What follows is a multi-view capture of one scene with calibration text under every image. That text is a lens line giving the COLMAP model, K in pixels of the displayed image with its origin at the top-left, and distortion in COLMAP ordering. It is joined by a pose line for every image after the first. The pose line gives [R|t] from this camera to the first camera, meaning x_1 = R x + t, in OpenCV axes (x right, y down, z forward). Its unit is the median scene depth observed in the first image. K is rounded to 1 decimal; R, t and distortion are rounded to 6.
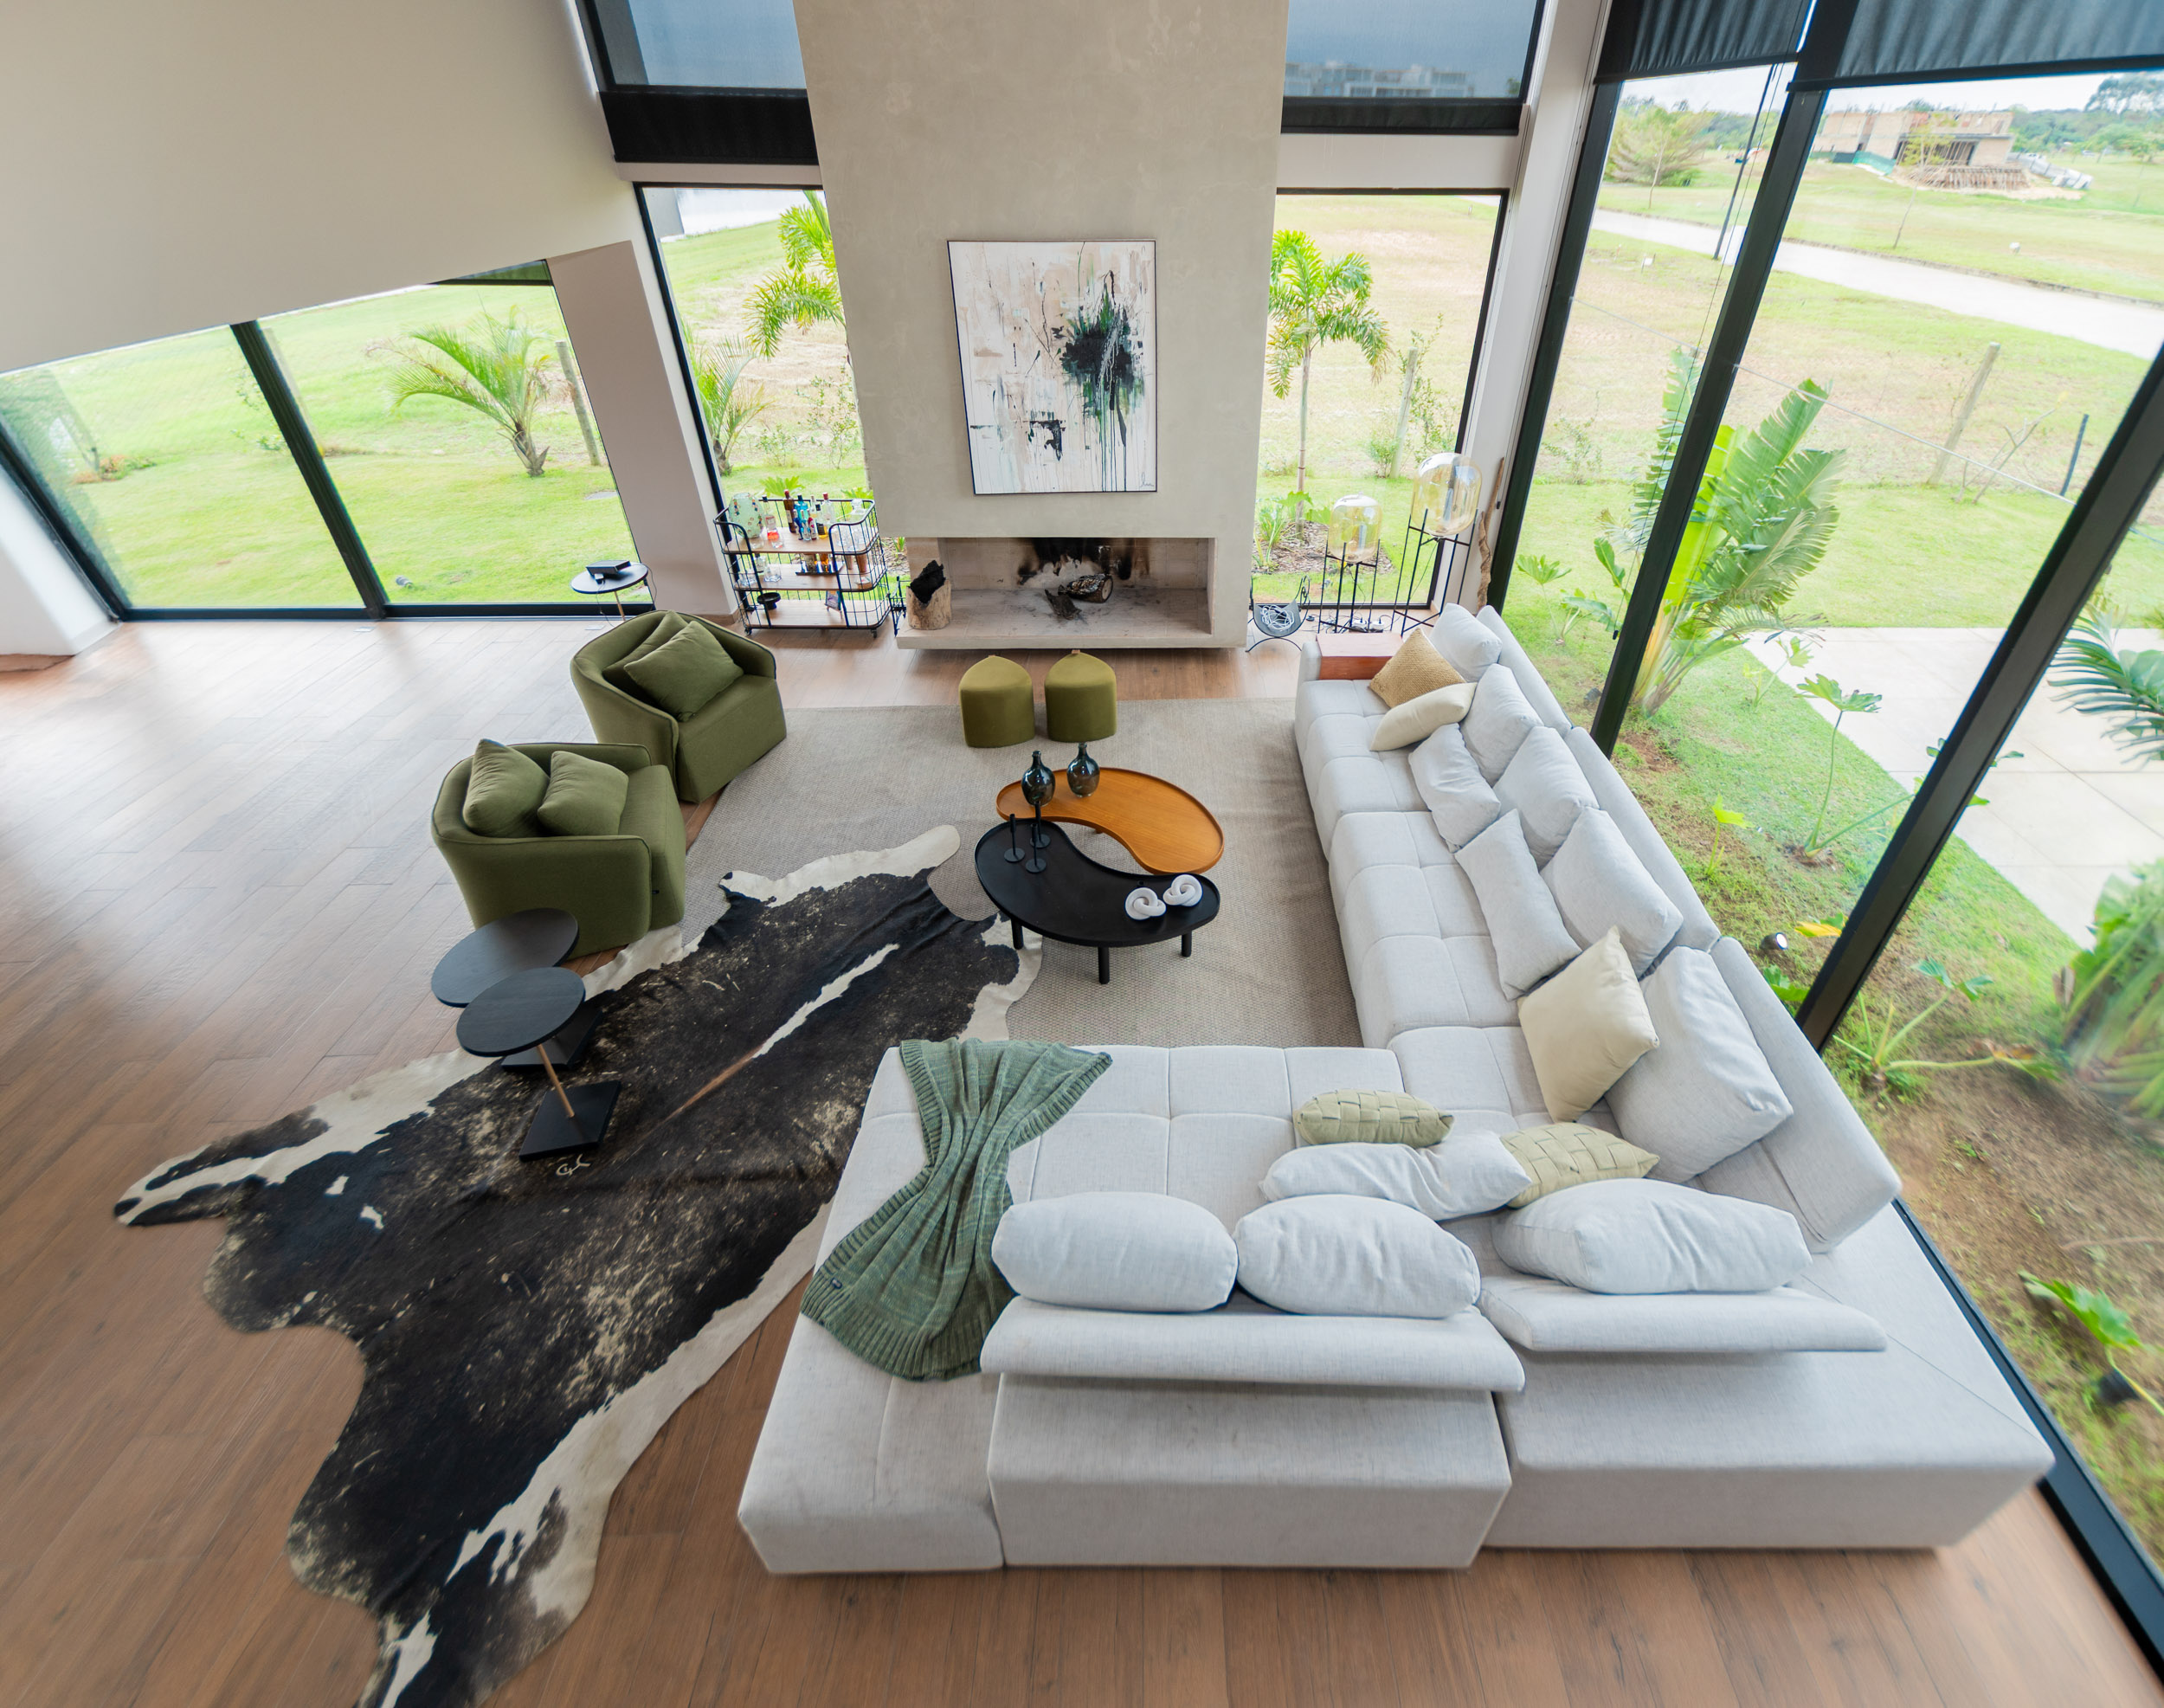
lens RADIAL K [[900.8, 0, 1144.9], [0, 900.8, 661.1], [0, 0, 1]] dist [0.012719, -0.000582]
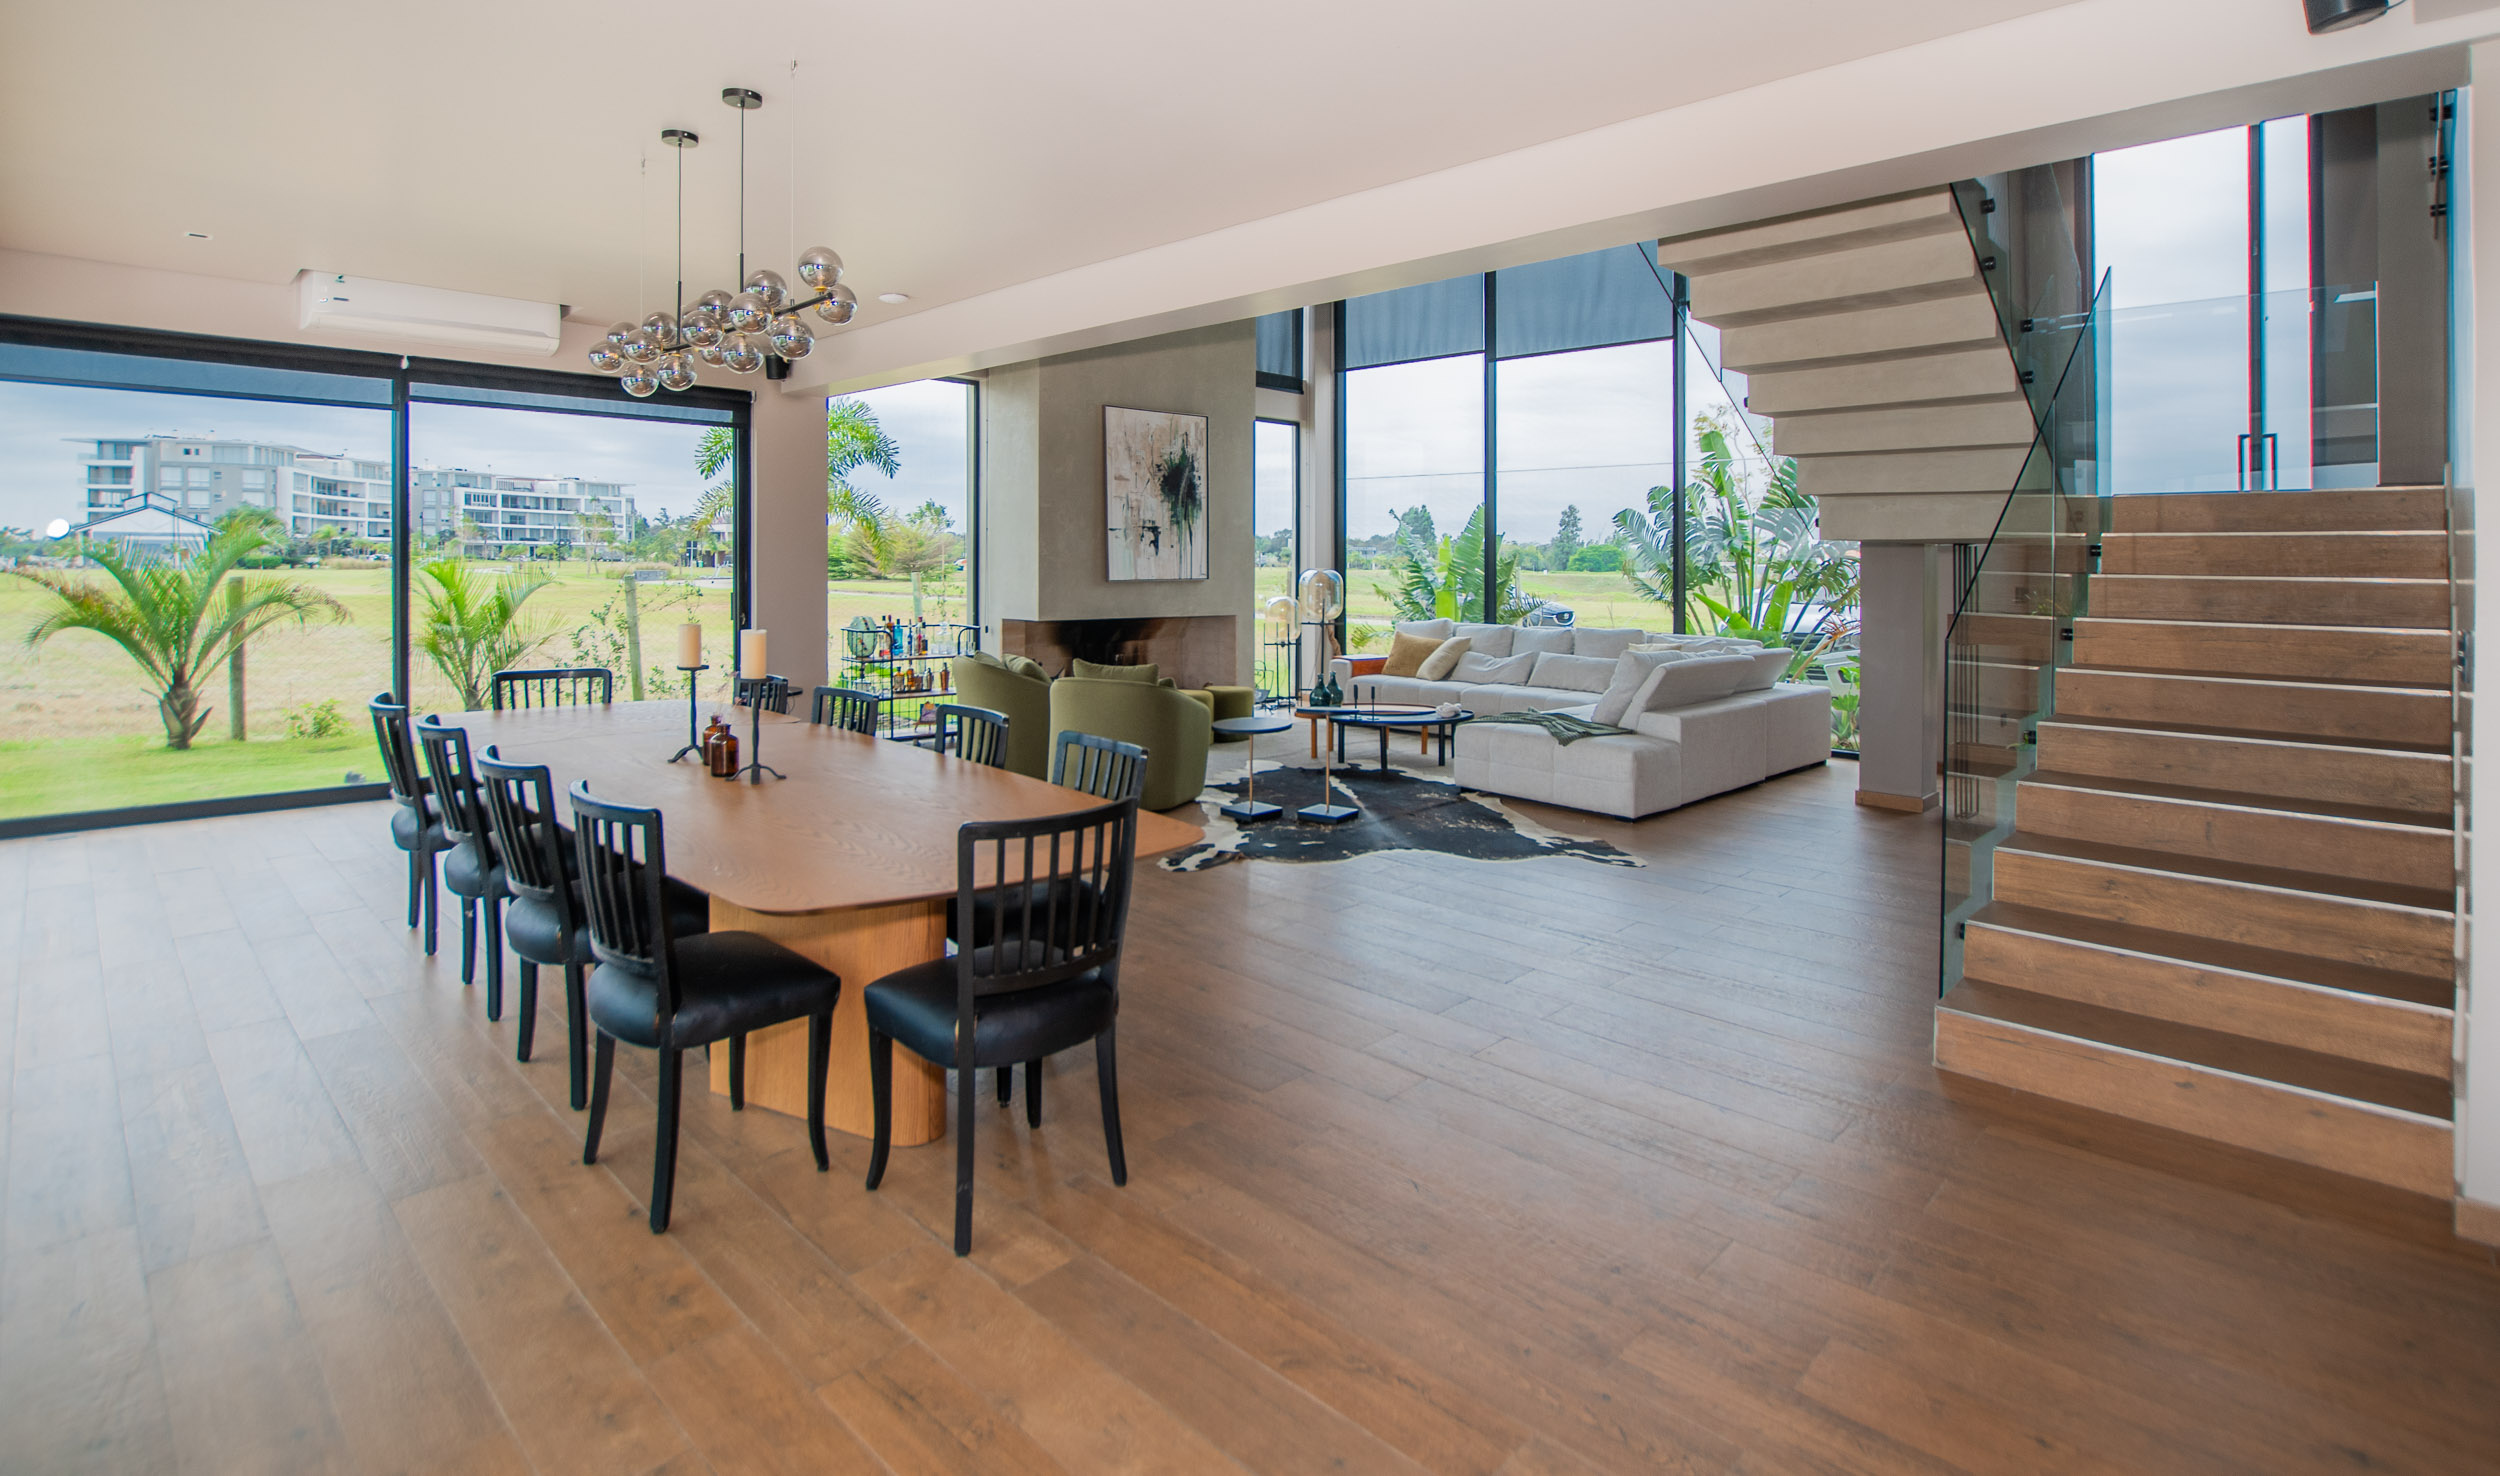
lens RADIAL K [[1219.4, 0, 1227.0], [0, 1219.4, 535.7], [0, 0, 1]] dist [-0.028234, 0.001848]
pose [[0.723023, 0.017239, 0.690609, -1.361371], [0.340010, 0.861343, -0.377469, 0.511713], [-0.601358, 0.507732, 0.616909, -0.237366]]
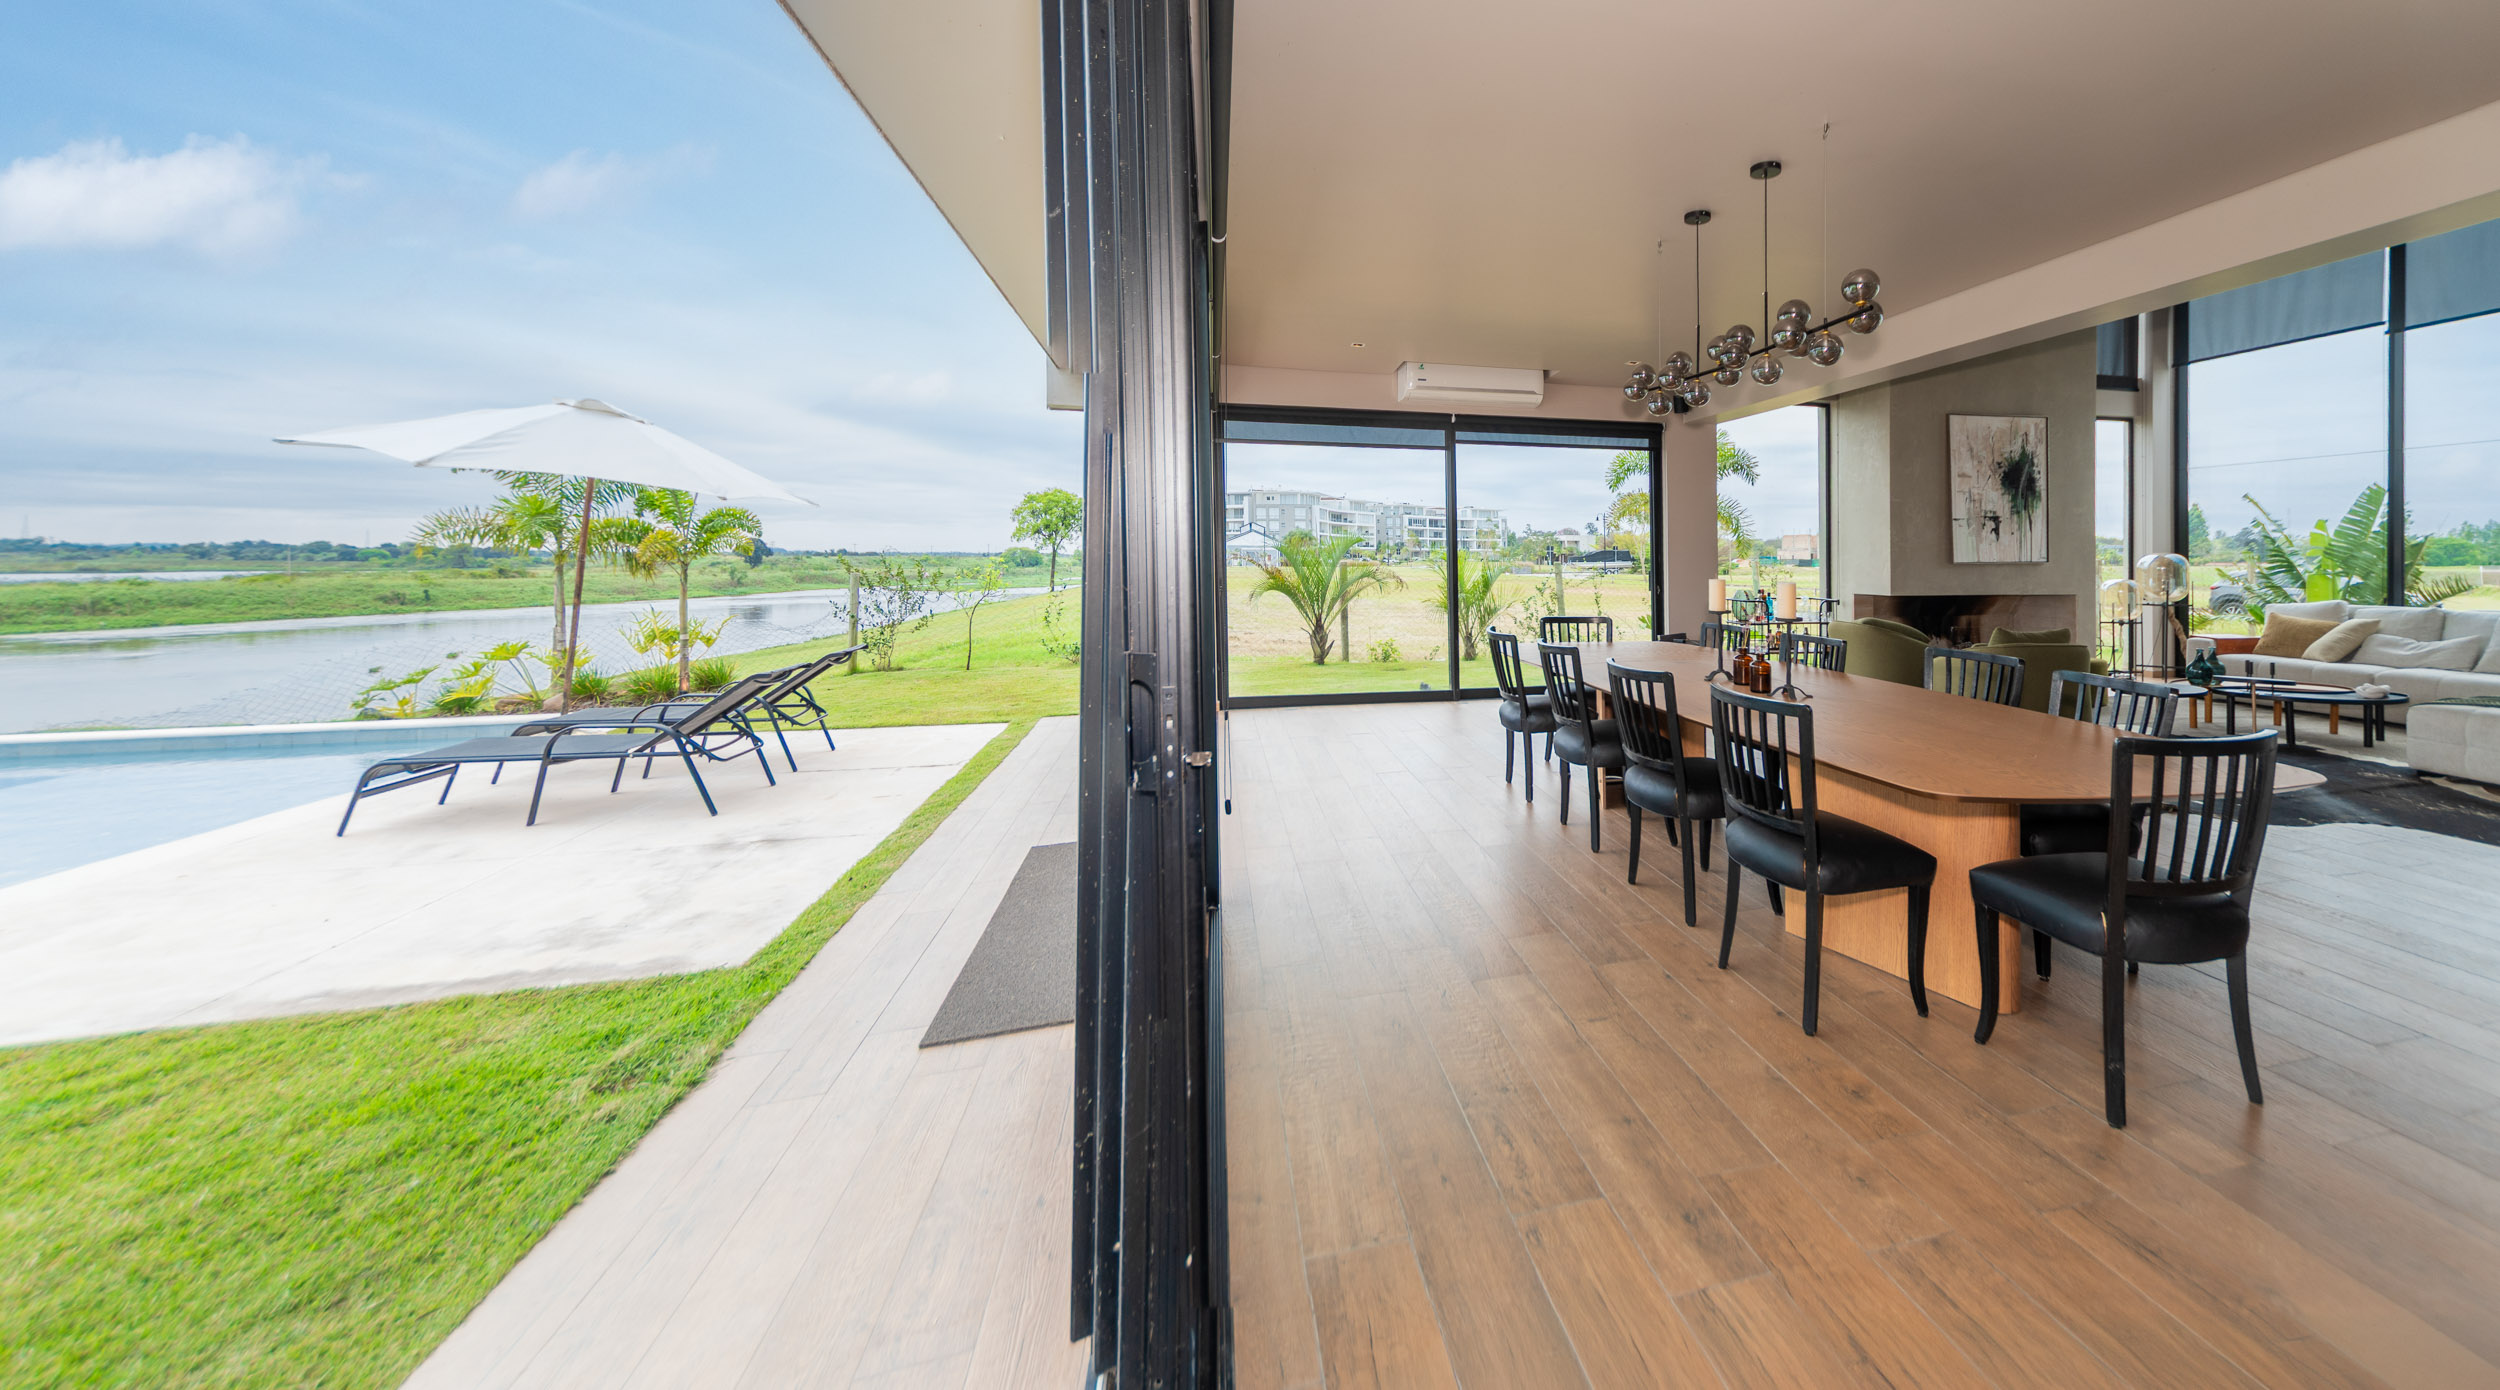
lens RADIAL K [[905.4, 0, 1438.6], [0, 905.4, 562.7], [0, 0, 1]] dist [0.011468, 0.000158]
pose [[0.973101, -0.002113, 0.230369, -1.482348], [0.115729, 0.869116, -0.480879, 0.485116], [-0.199201, 0.494604, 0.845982, -0.142465]]
